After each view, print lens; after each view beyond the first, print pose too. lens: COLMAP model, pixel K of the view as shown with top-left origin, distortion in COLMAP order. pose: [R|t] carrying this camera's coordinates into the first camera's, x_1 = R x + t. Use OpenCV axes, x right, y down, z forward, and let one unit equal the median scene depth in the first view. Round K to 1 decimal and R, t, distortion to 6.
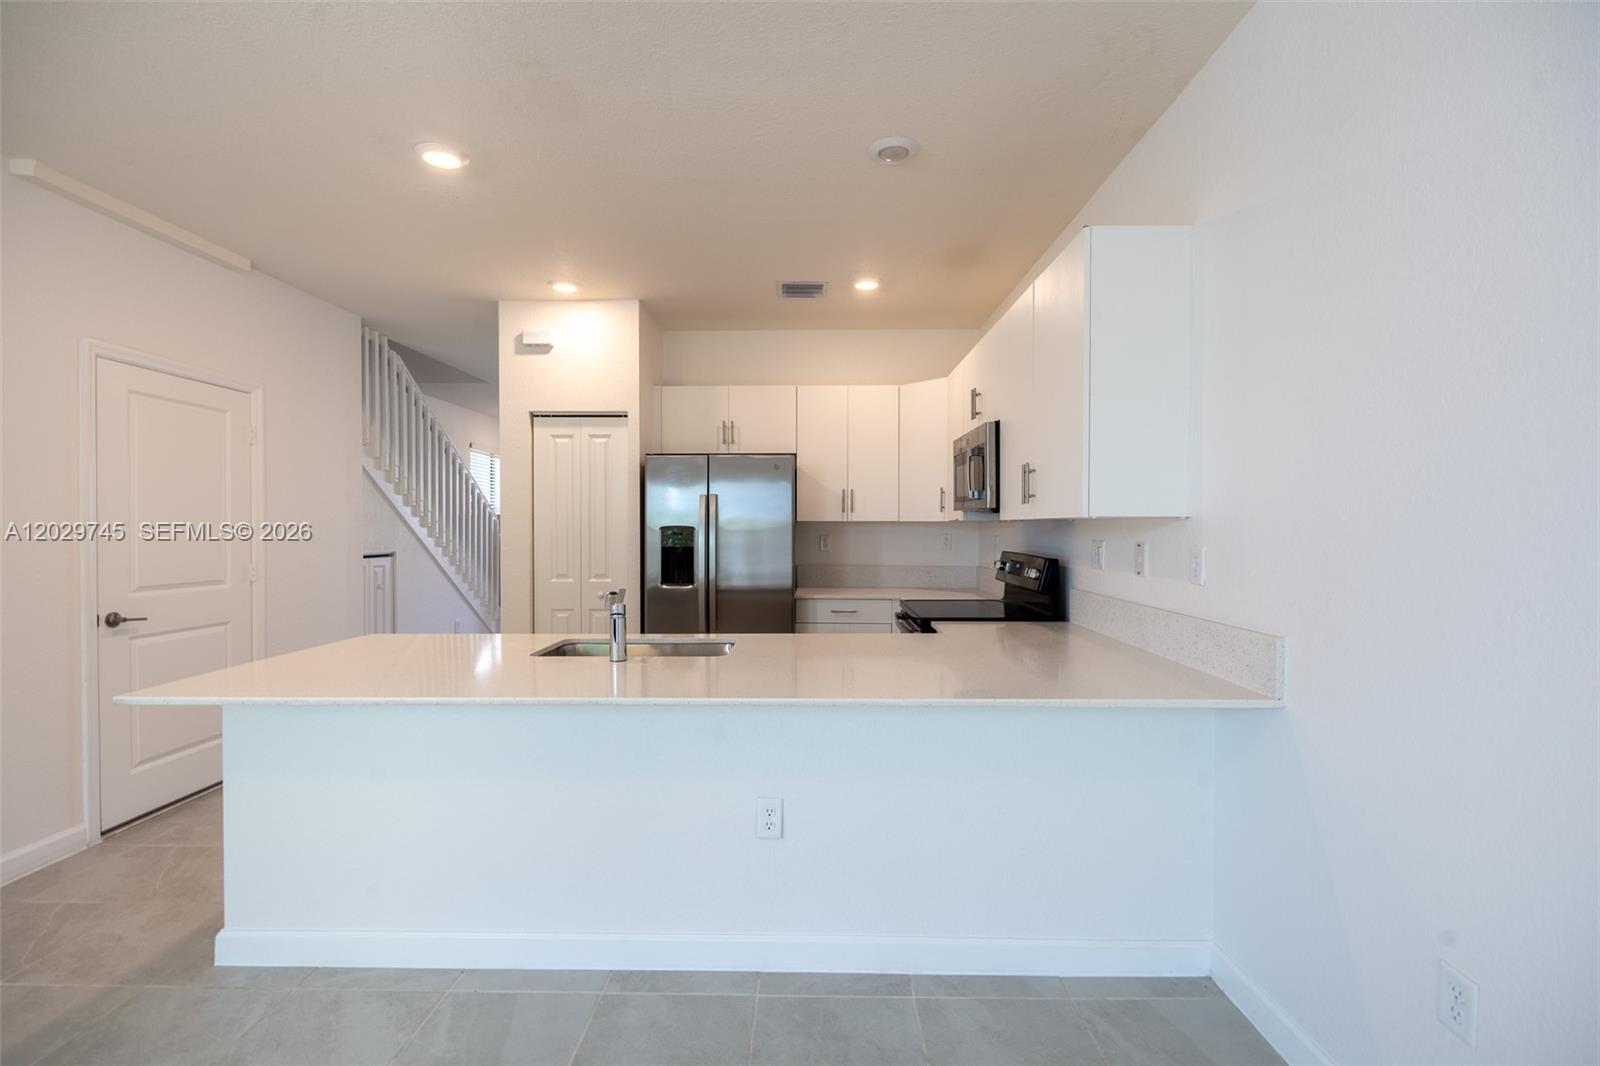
lens RADIAL K [[647.4, 0, 800.0], [0, 647.4, 533.0], [0, 0, 1]] dist [-0.000300, 0.000140]
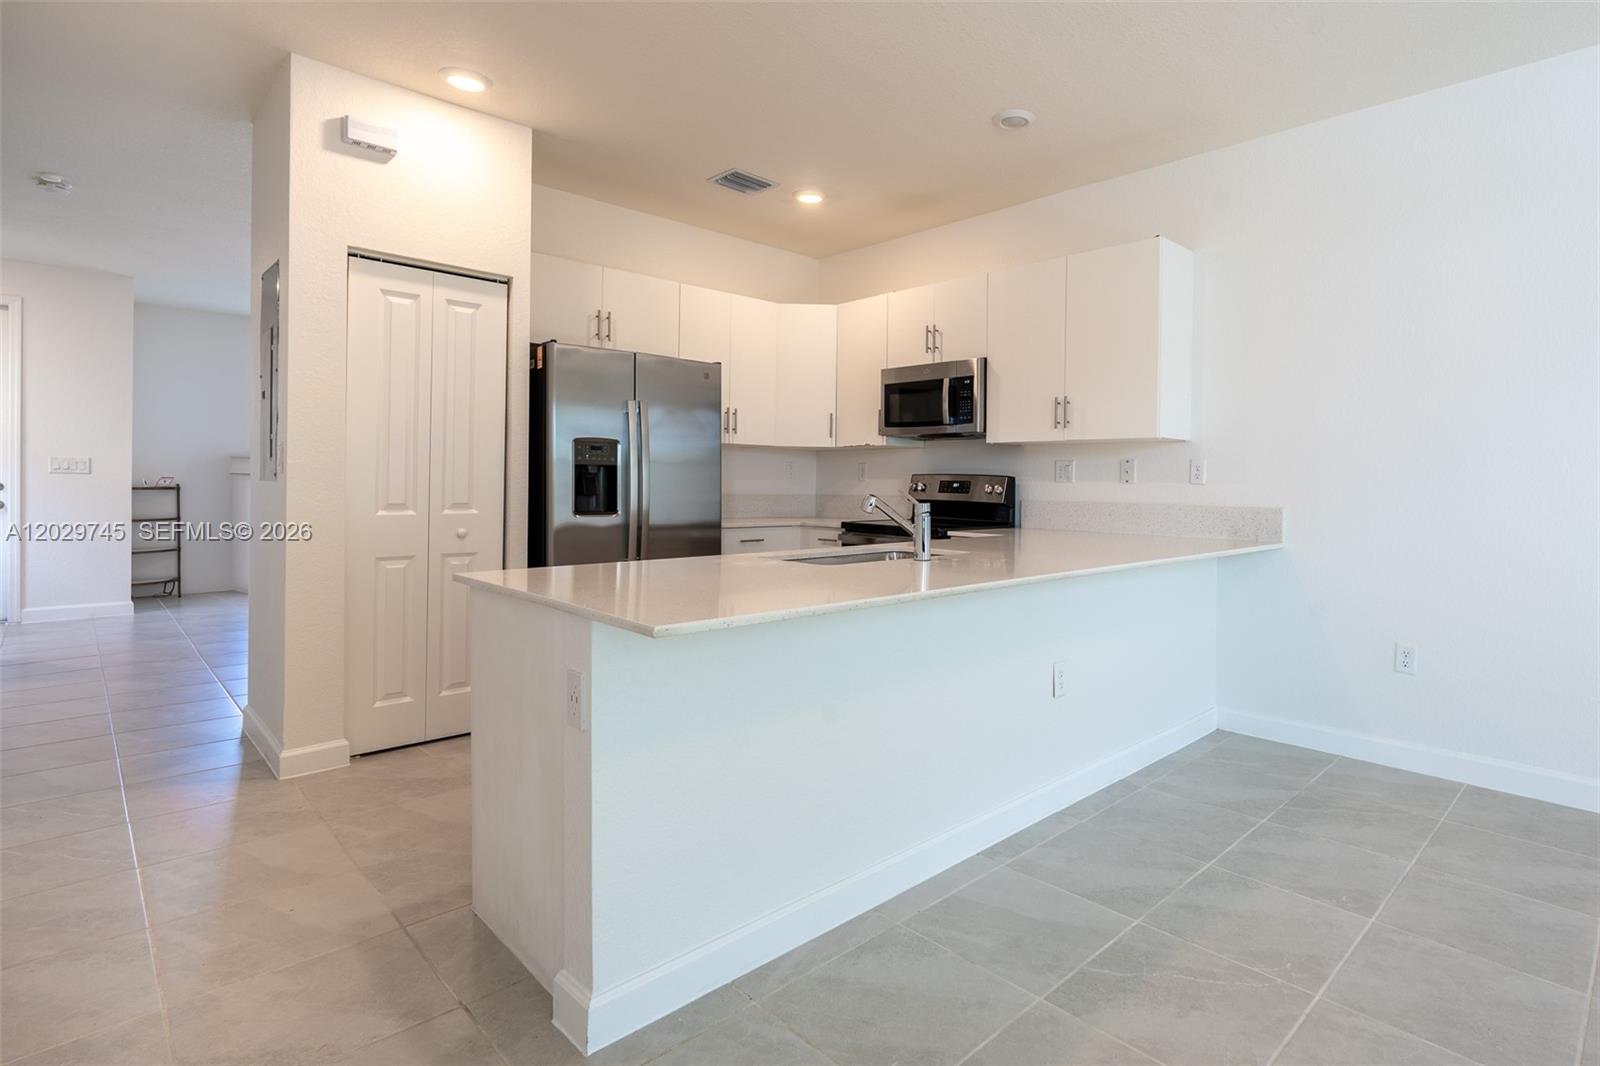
lens RADIAL K [[792.7, 0, 803.3], [0, 792.7, 489.5], [0, 0, 1]] dist [0.000077, 0.000275]
pose [[0.719432, 0.006394, 0.694534, -0.675093], [-0.007803, 0.999969, -0.001123, 0.050267], [-0.694519, -0.004611, 0.719459, 0.142866]]
